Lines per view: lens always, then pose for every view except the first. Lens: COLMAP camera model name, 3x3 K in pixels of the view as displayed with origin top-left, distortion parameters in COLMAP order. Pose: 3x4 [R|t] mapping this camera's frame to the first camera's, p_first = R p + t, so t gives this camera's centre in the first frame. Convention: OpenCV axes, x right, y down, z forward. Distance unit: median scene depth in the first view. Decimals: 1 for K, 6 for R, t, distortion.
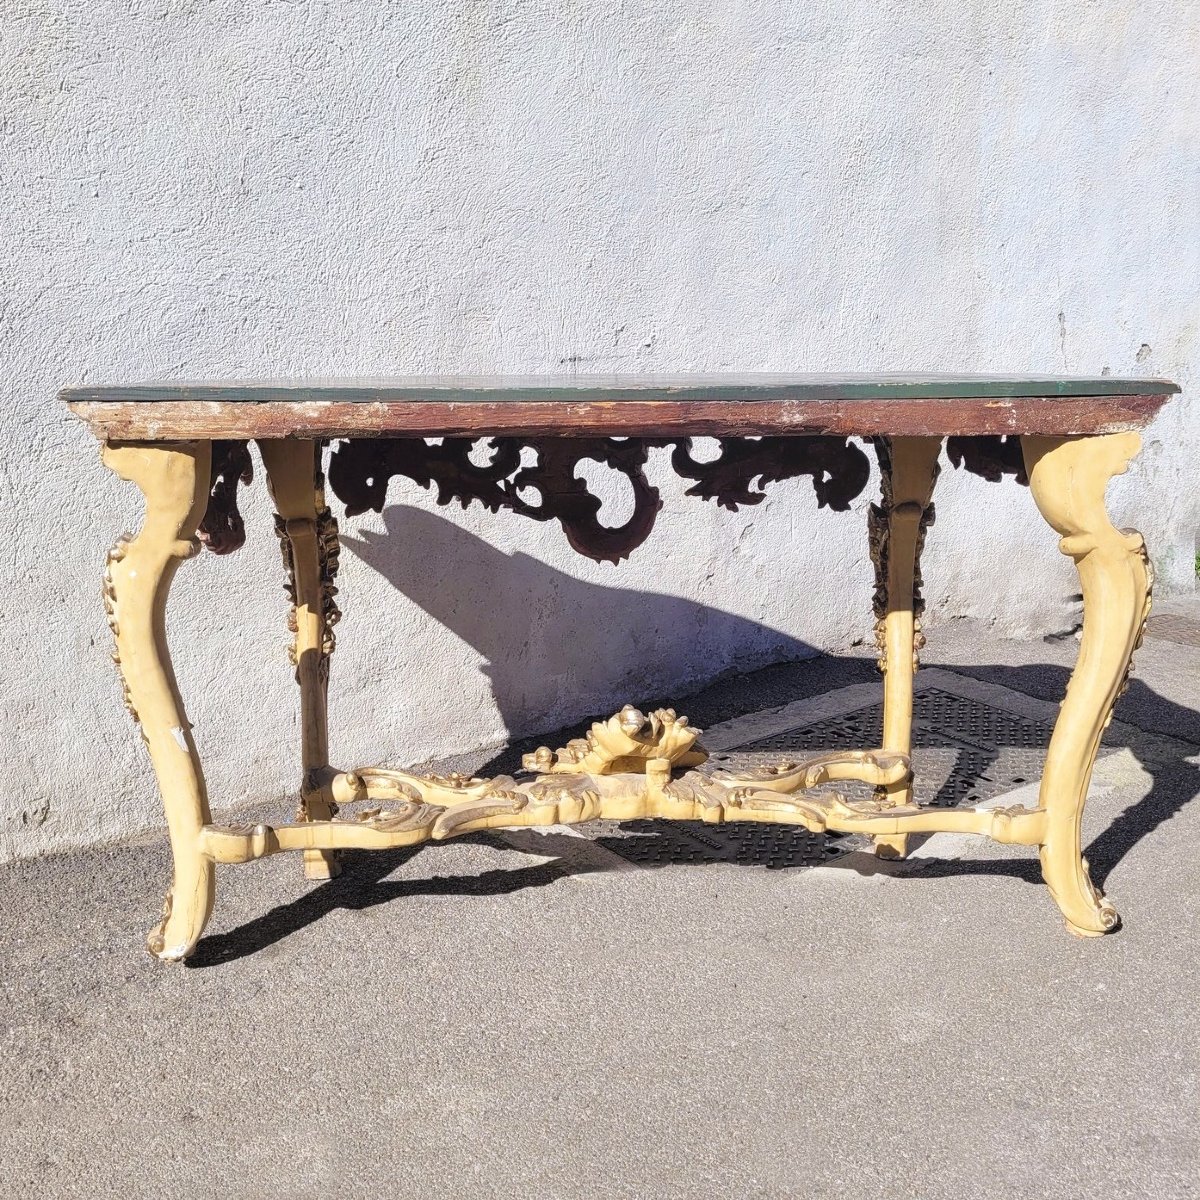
lens RADIAL K [[1236.4, 0, 600.0], [0, 1236.4, 600.0], [0, 0, 1]] dist [0.039347, -0.024218]
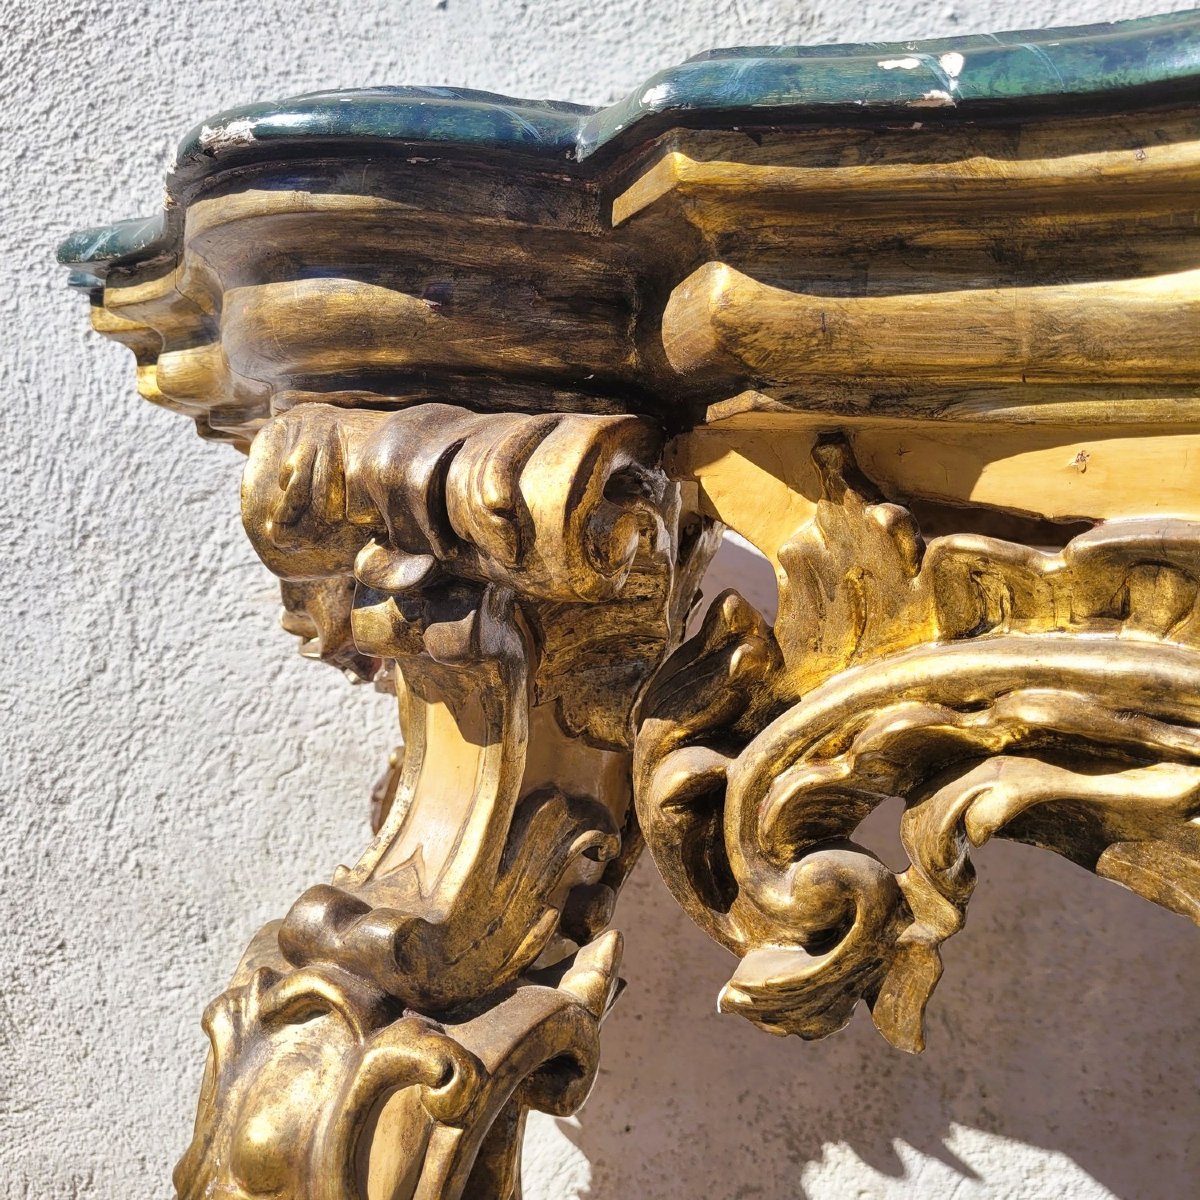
lens RADIAL K [[1277.2, 0, 600.0], [0, 1277.2, 600.0], [0, 0, 1]] dist [0.015090, 0.010848]
pose [[0.808756, 0.064026, -0.584649, -0.087670], [-0.221639, 0.953950, -0.202128, -0.051337], [0.544785, 0.293053, 0.785703, 0.727773]]
